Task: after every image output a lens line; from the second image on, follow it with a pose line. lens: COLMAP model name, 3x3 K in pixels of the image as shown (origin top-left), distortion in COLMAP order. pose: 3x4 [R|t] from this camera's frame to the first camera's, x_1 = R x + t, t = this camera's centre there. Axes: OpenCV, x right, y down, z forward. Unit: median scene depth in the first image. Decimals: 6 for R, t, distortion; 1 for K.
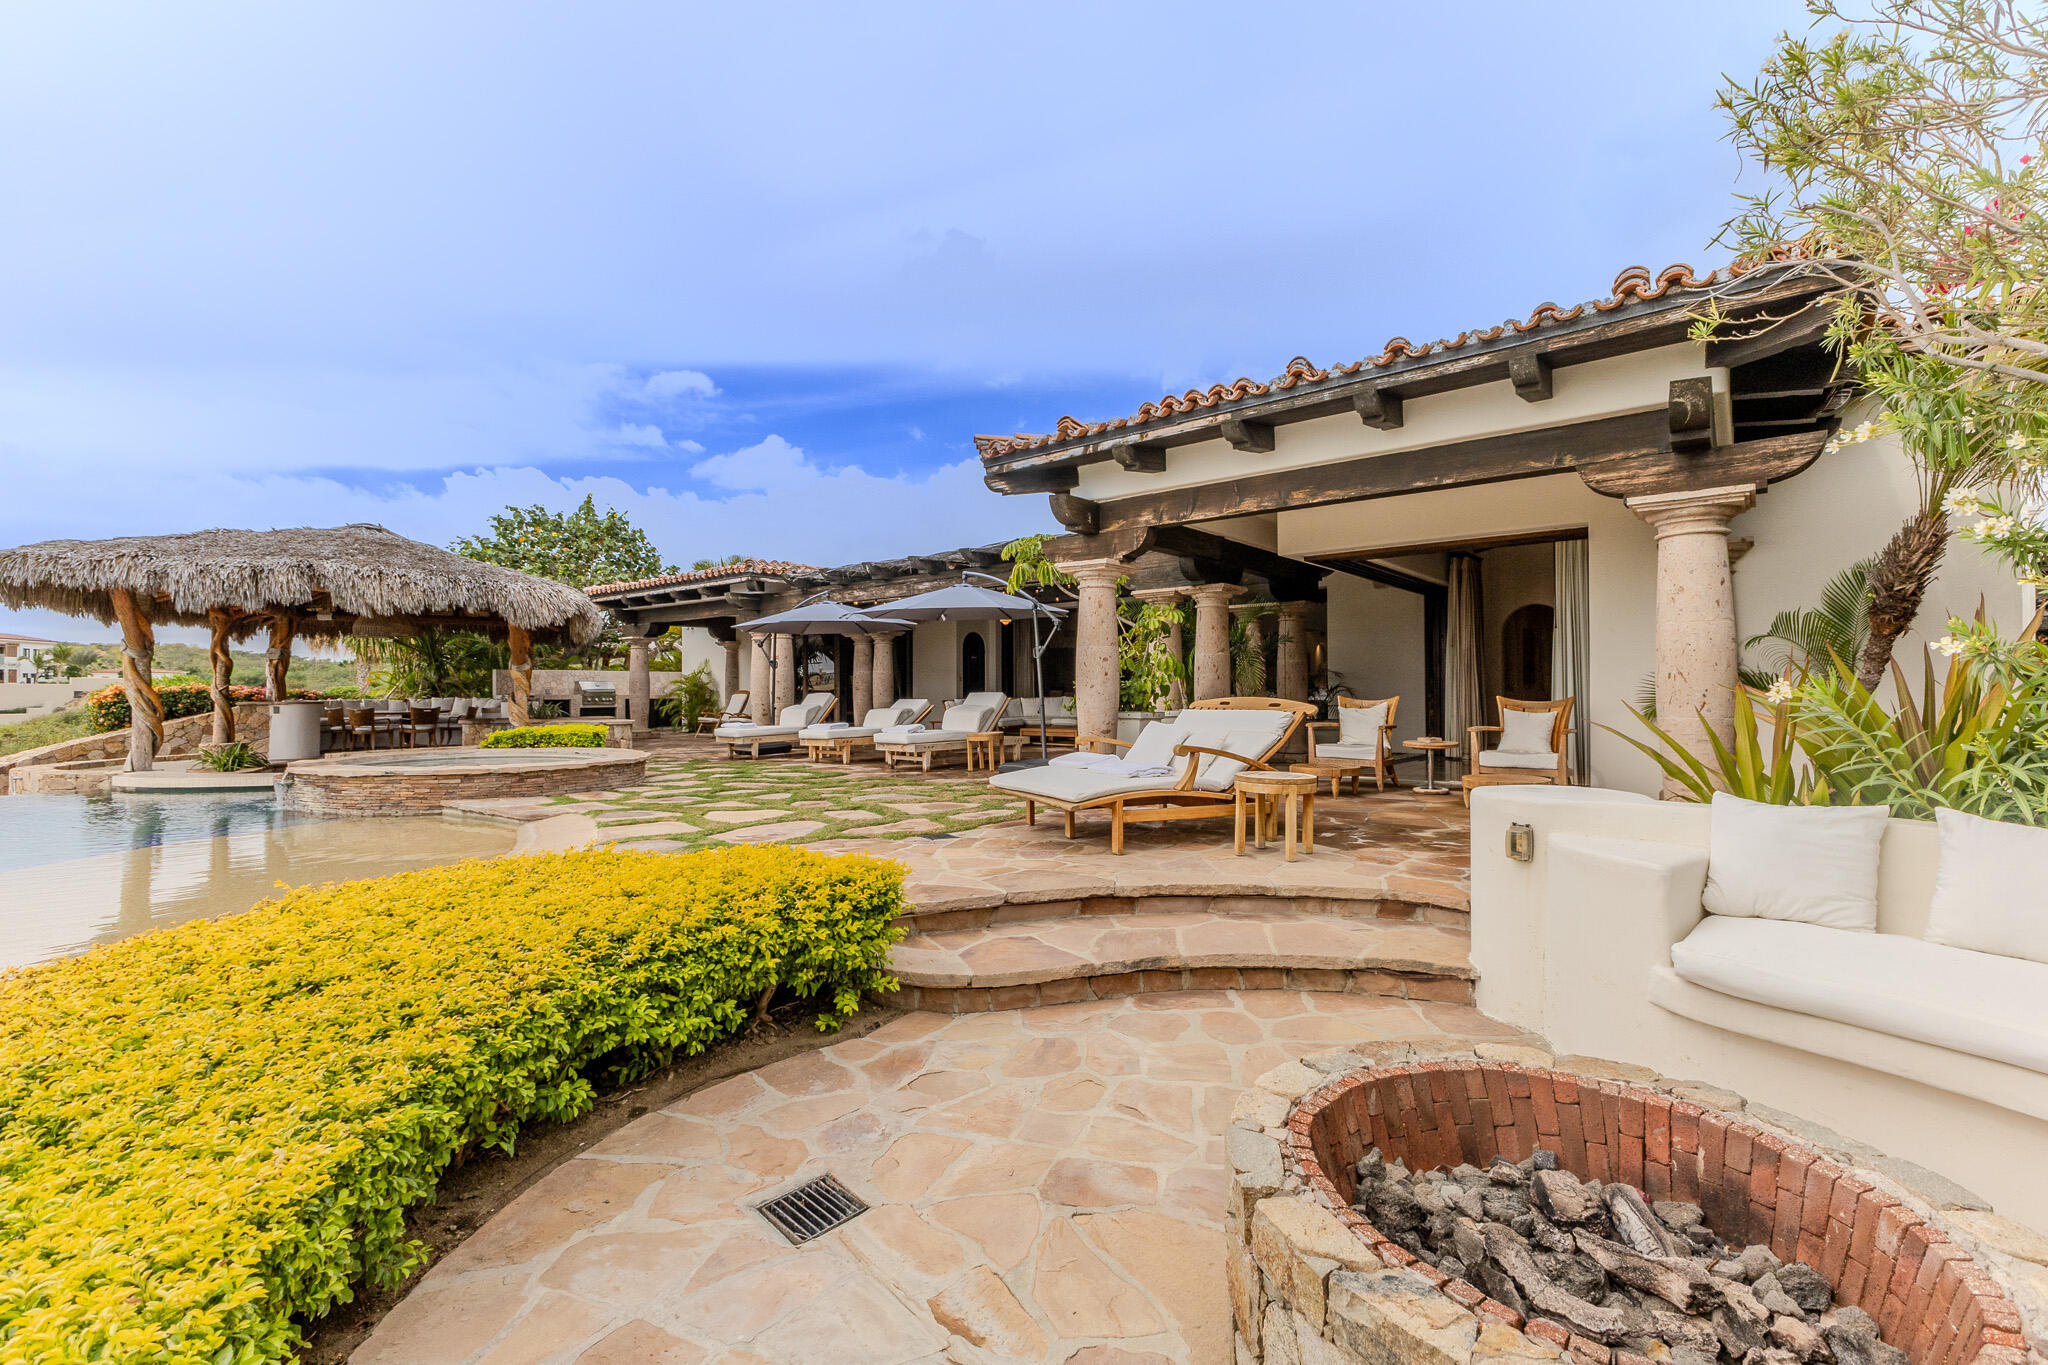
lens RADIAL K [[897.2, 0, 1024.0], [0, 897.2, 682.5], [0, 0, 1]] dist [0.004452, -0.000109]
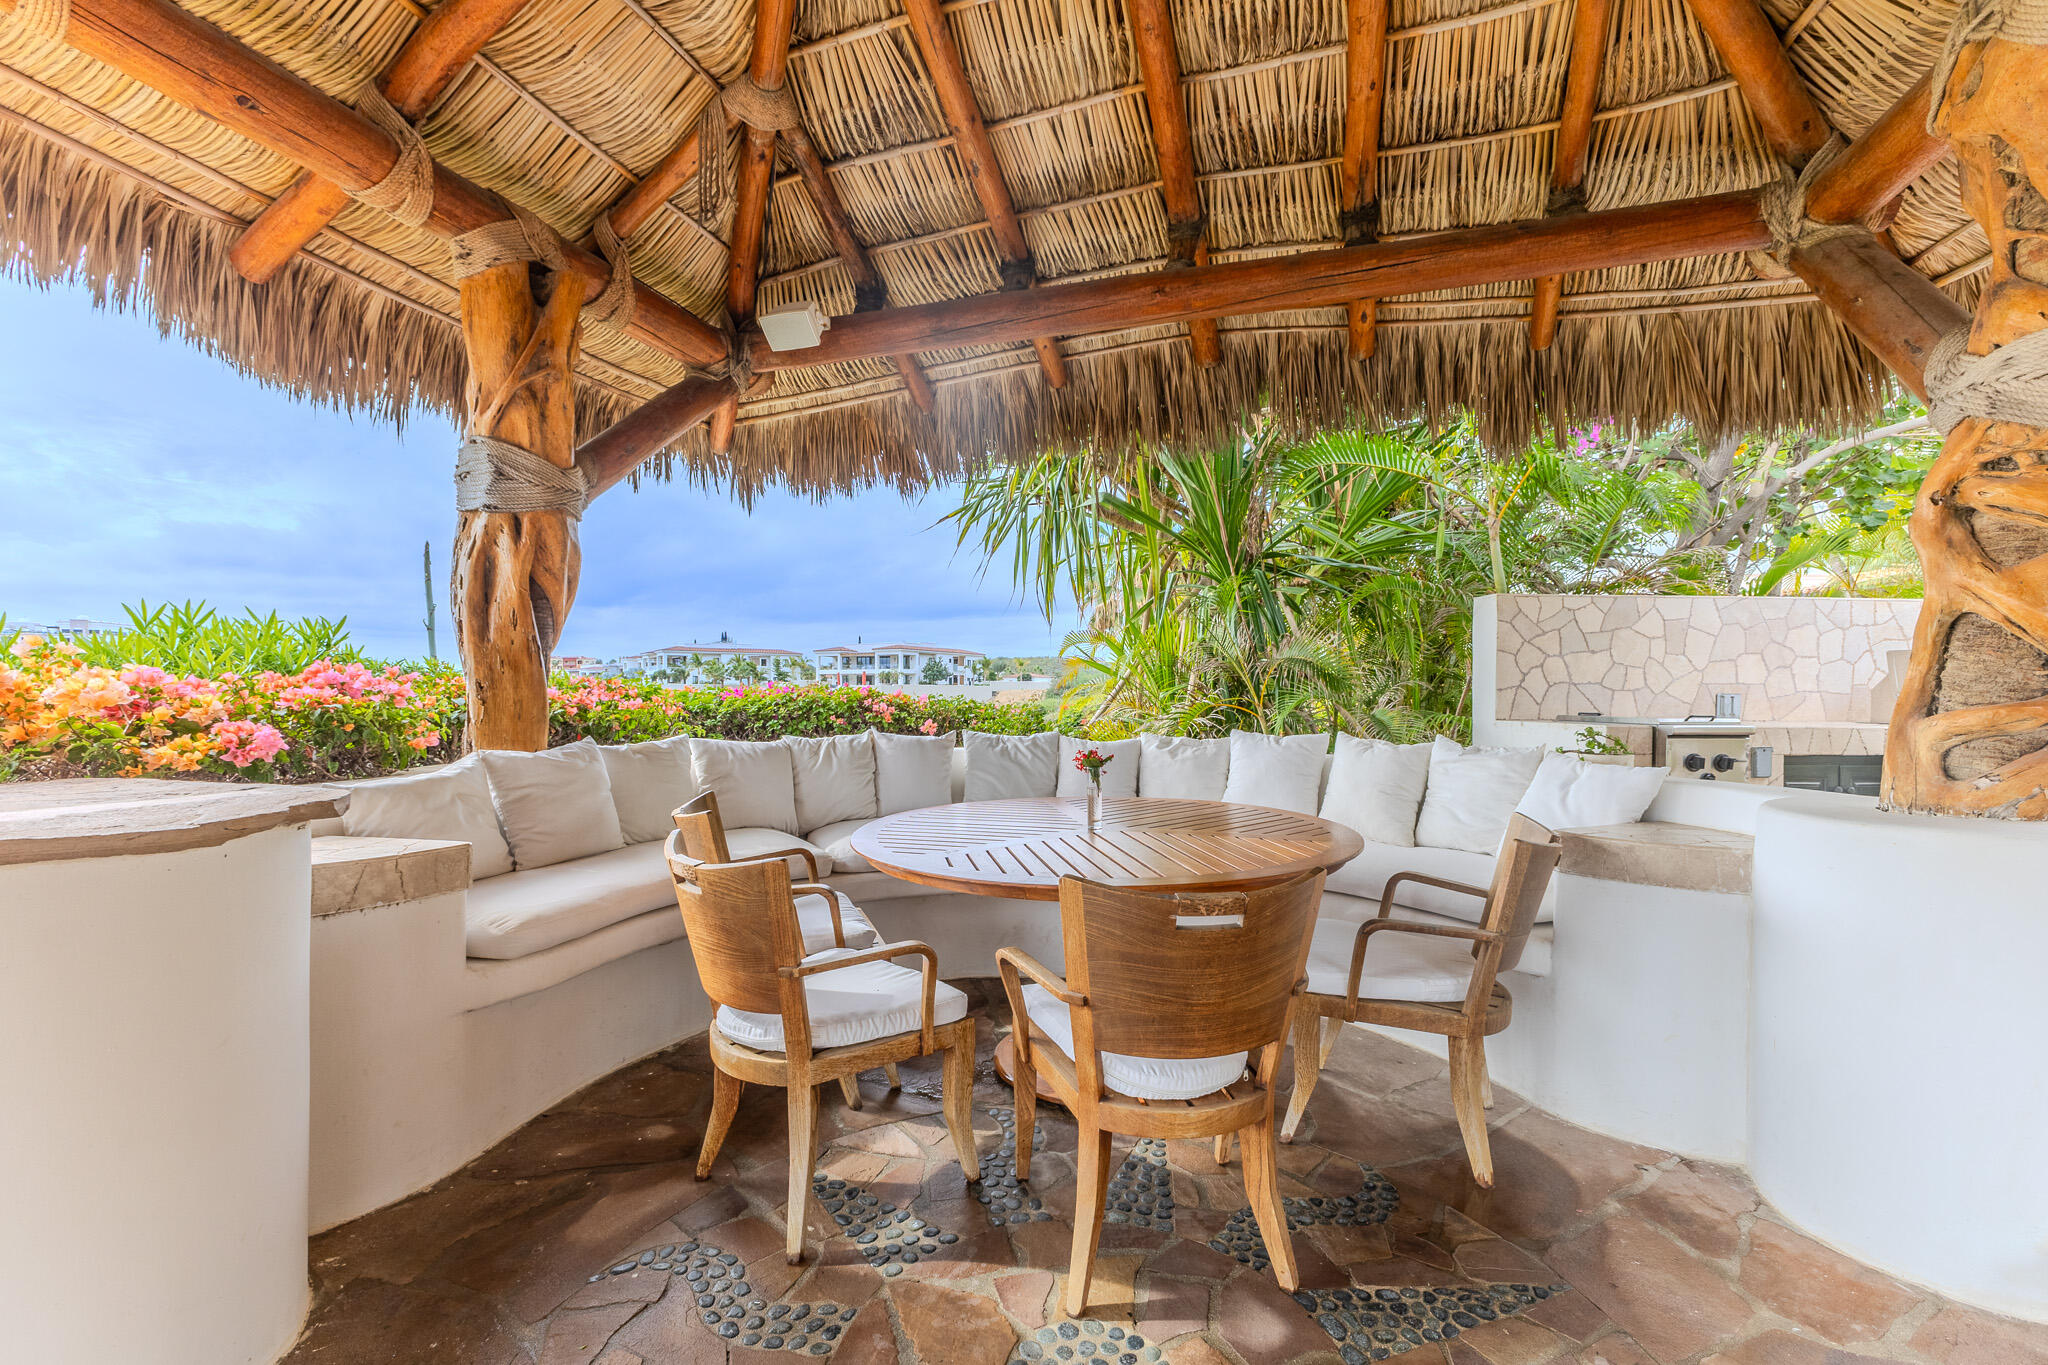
lens RADIAL K [[897.2, 0, 1024.0], [0, 897.2, 682.5], [0, 0, 1]] dist [0.004452, -0.000109]
pose [[0.699736, -0.003880, -0.714391, -0.505469], [0.002601, 0.999992, -0.002883, 0.004958], [0.714396, 0.000160, 0.699741, 0.762539]]
